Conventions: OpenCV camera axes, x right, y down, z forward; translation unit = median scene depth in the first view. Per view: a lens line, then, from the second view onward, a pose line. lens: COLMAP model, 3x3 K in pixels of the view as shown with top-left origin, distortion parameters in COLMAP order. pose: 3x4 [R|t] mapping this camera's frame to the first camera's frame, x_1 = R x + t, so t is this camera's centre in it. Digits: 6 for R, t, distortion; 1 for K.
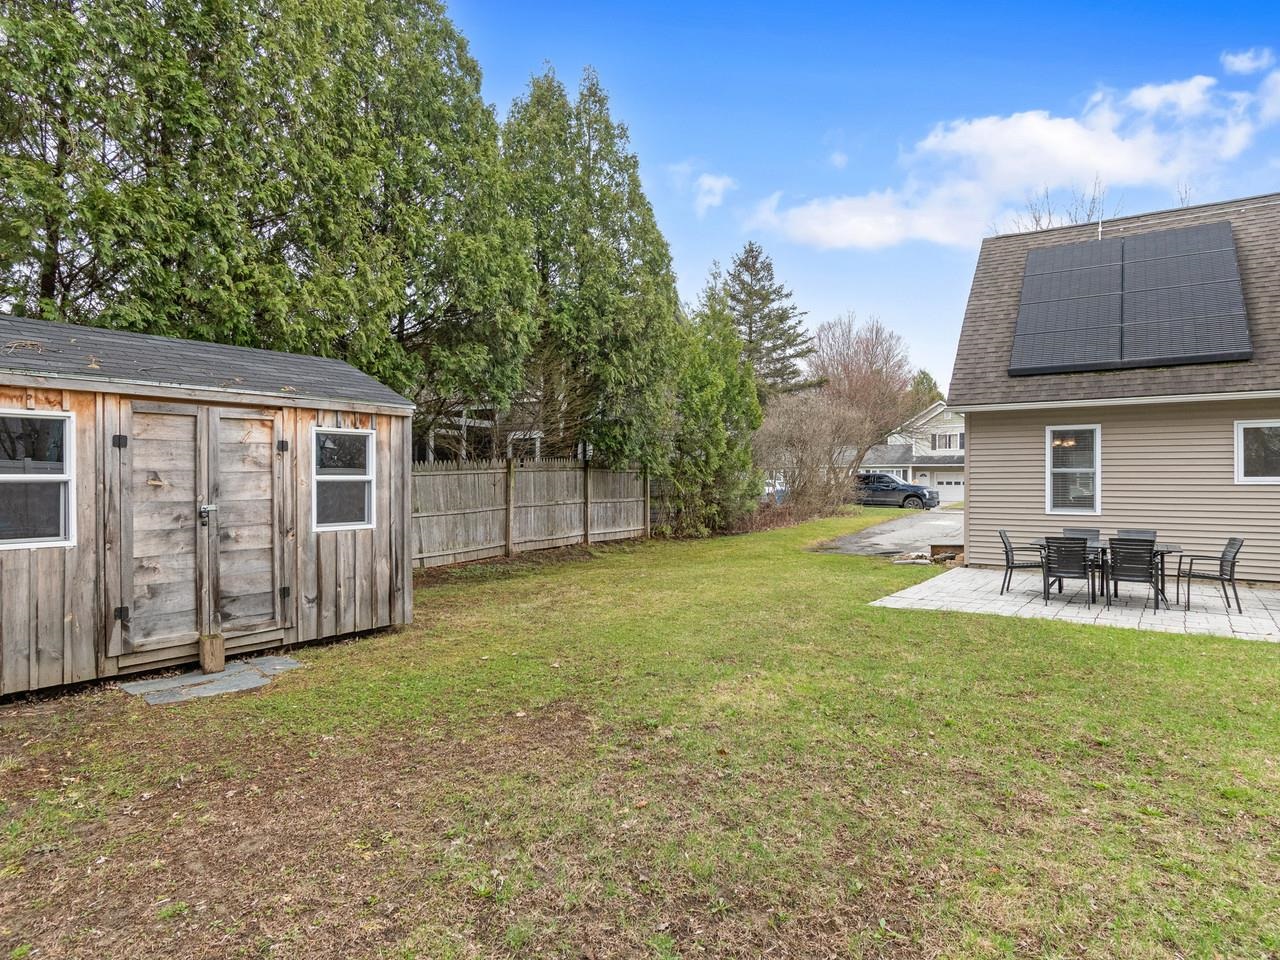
lens RADIAL K [[739.6, 0, 642.7], [0, 739.6, 476.0], [0, 0, 1]] dist [0.000975, -0.004030]
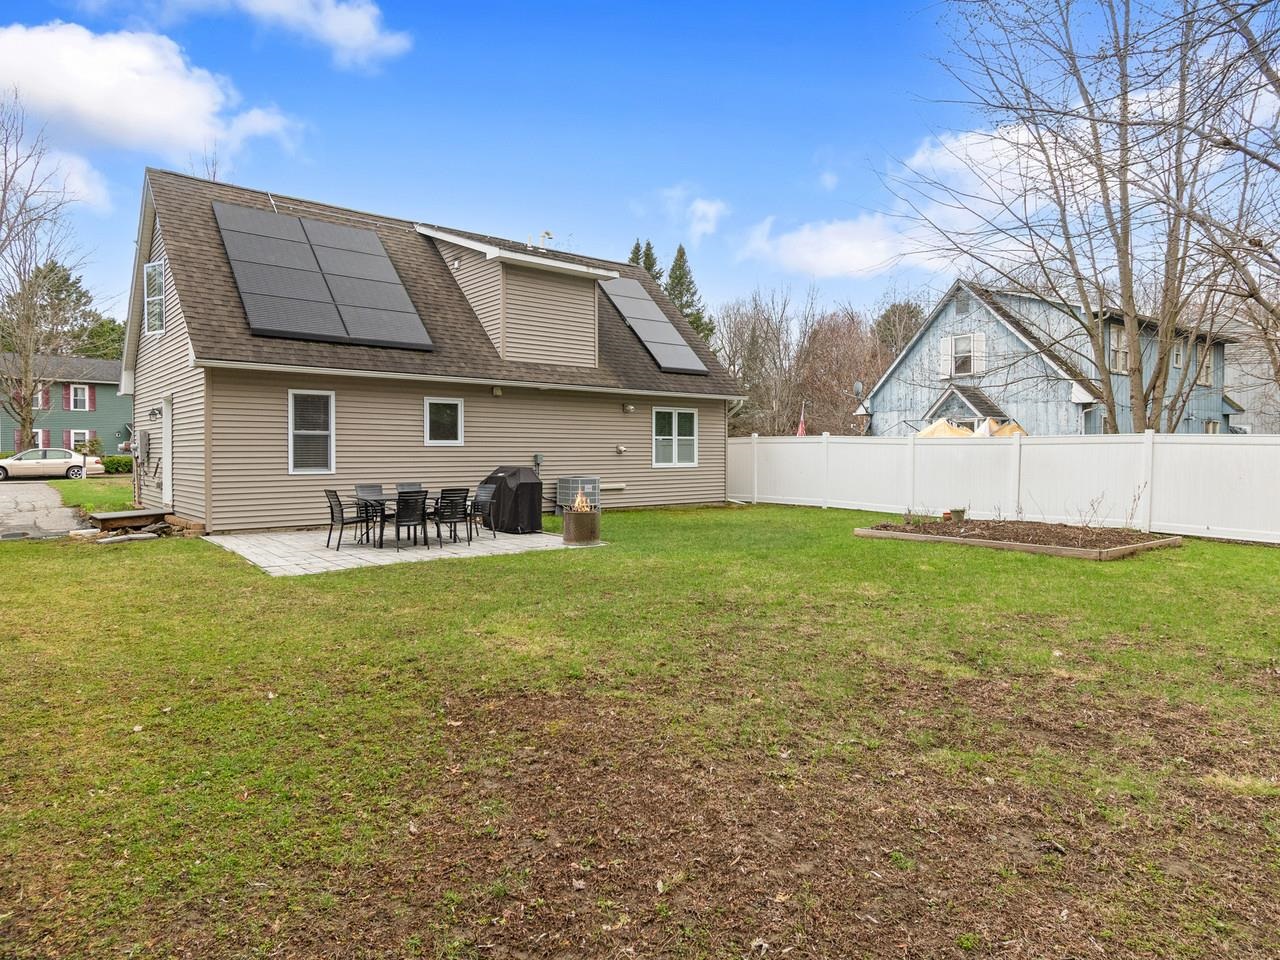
lens RADIAL K [[789.8, 0, 645.7], [0, 789.8, 459.5], [0, 0, 1]] dist [-0.000327, -0.001271]
pose [[0.270602, -0.015038, 0.962574, -0.395505], [-0.011418, 0.999758, 0.018828, 0.004335], [-0.962624, -0.016086, 0.270365, 0.232927]]
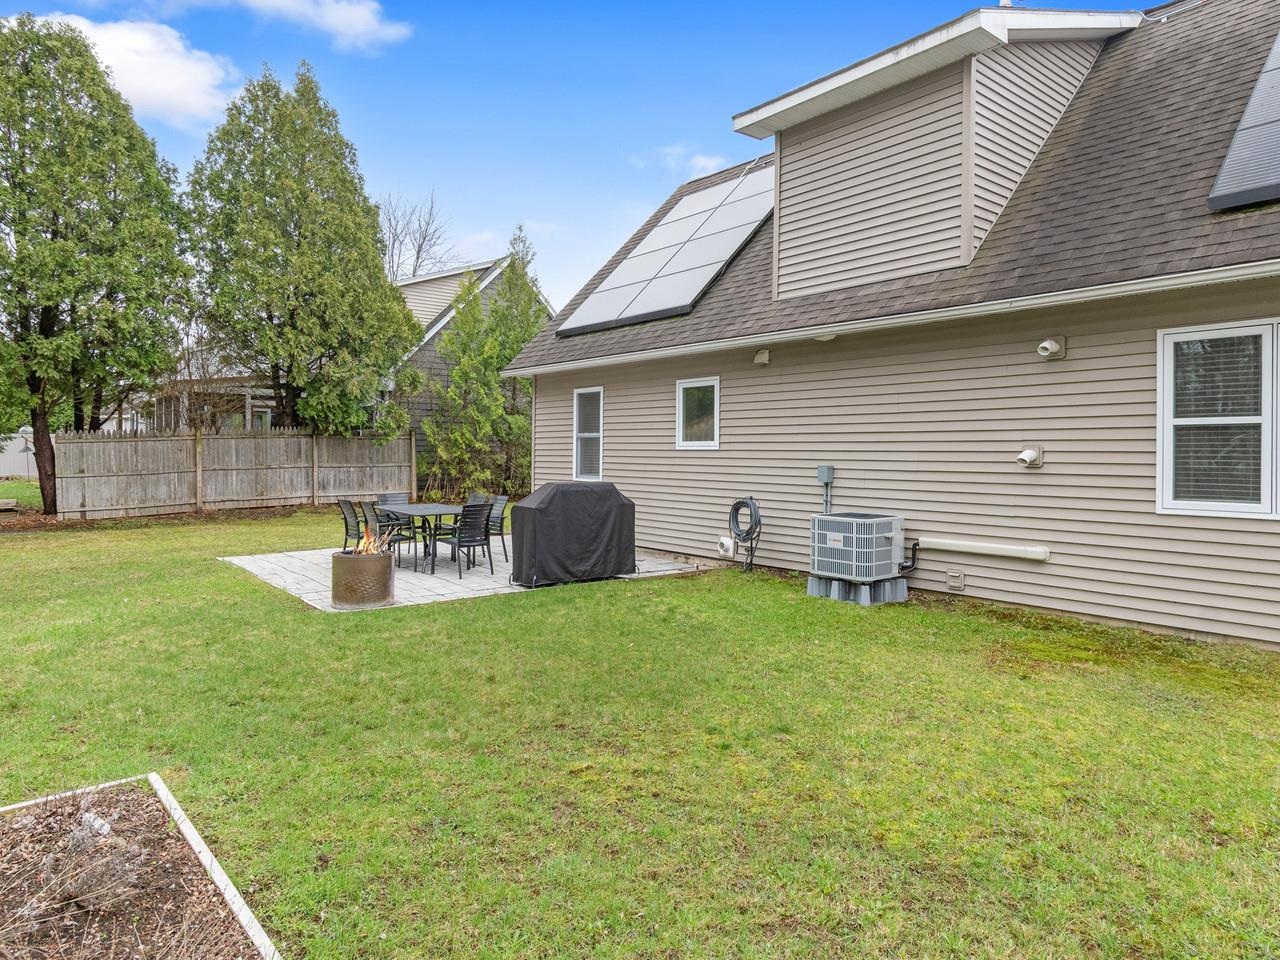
lens RADIAL K [[796.4, 0, 643.3], [0, 796.4, 455.6], [0, 0, 1]] dist [-0.001178, -0.000708]
pose [[0.956838, 0.002585, -0.290610, 0.973059], [0.002219, 0.999866, 0.016199, 0.002371], [0.290613, -0.016144, 0.956704, 0.036683]]
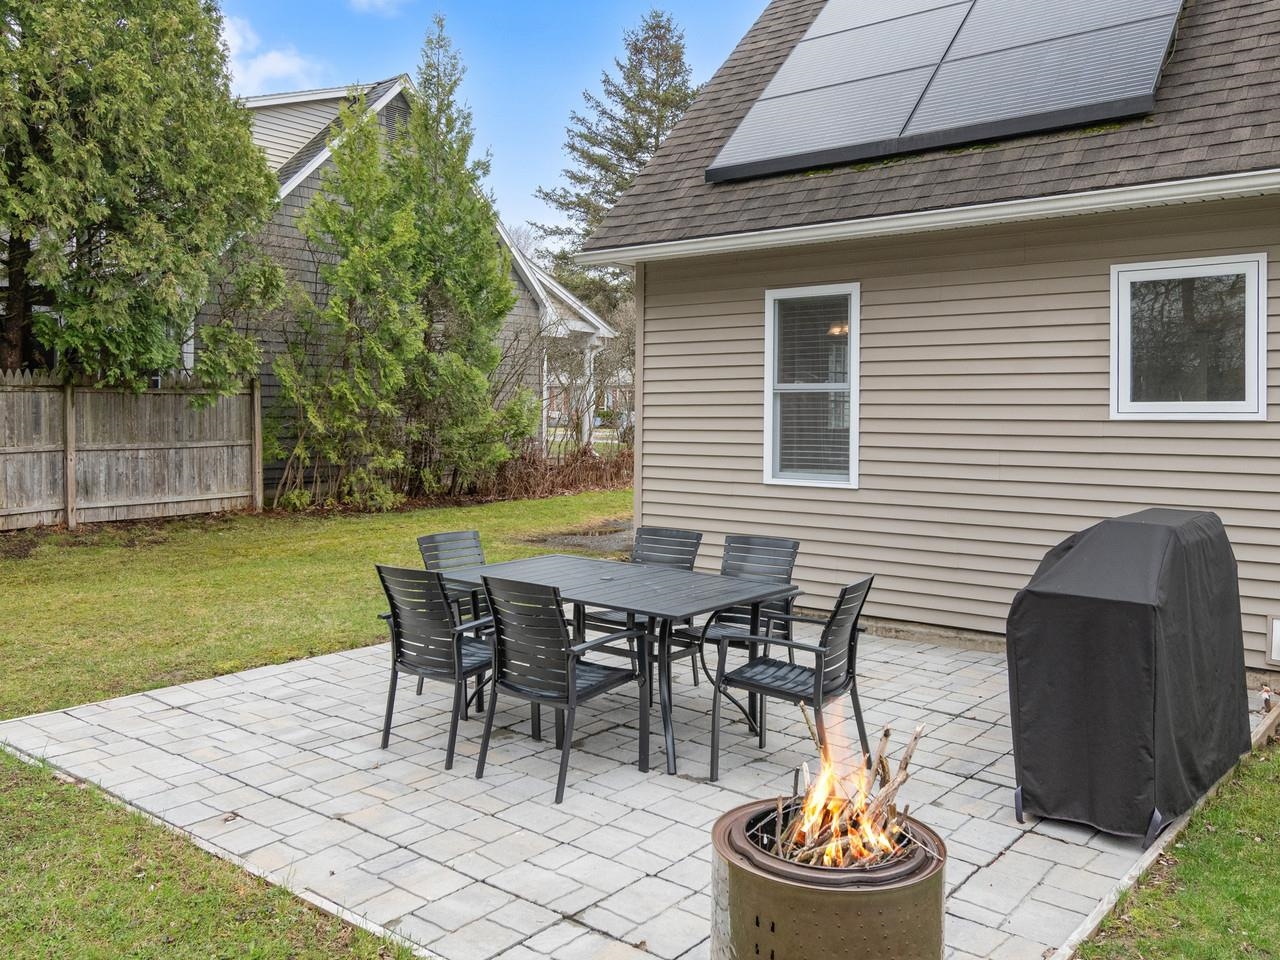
lens RADIAL K [[1051.9, 0, 645.6], [0, 1051.9, 412.6], [0, 0, 1]] dist [0.001470, 0.001613]
pose [[0.996662, -0.000925, -0.081630, 0.547313], [0.001993, 0.999913, 0.013005, -0.000806], [0.081611, -0.013124, 0.996578, 0.364944]]
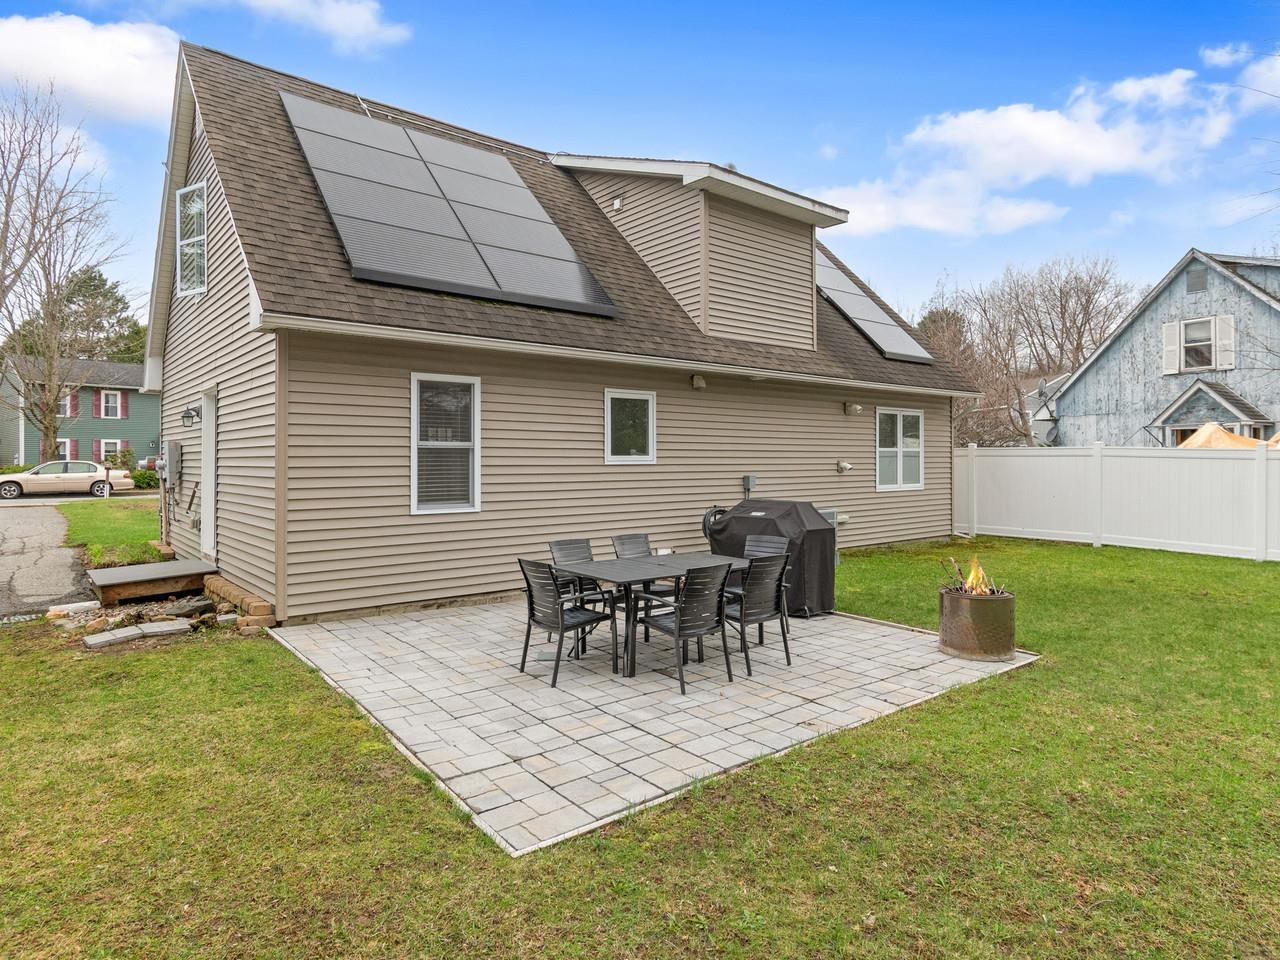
lens RADIAL K [[758.7, 0, 642.5], [0, 758.7, 453.3], [0, 0, 1]] dist [0.001797, 0.000234]
pose [[0.289943, 0.001963, 0.957042, -0.004029], [-0.010388, 0.999945, 0.001097, -0.002526], [-0.956988, -0.010260, 0.289947, 0.659238]]
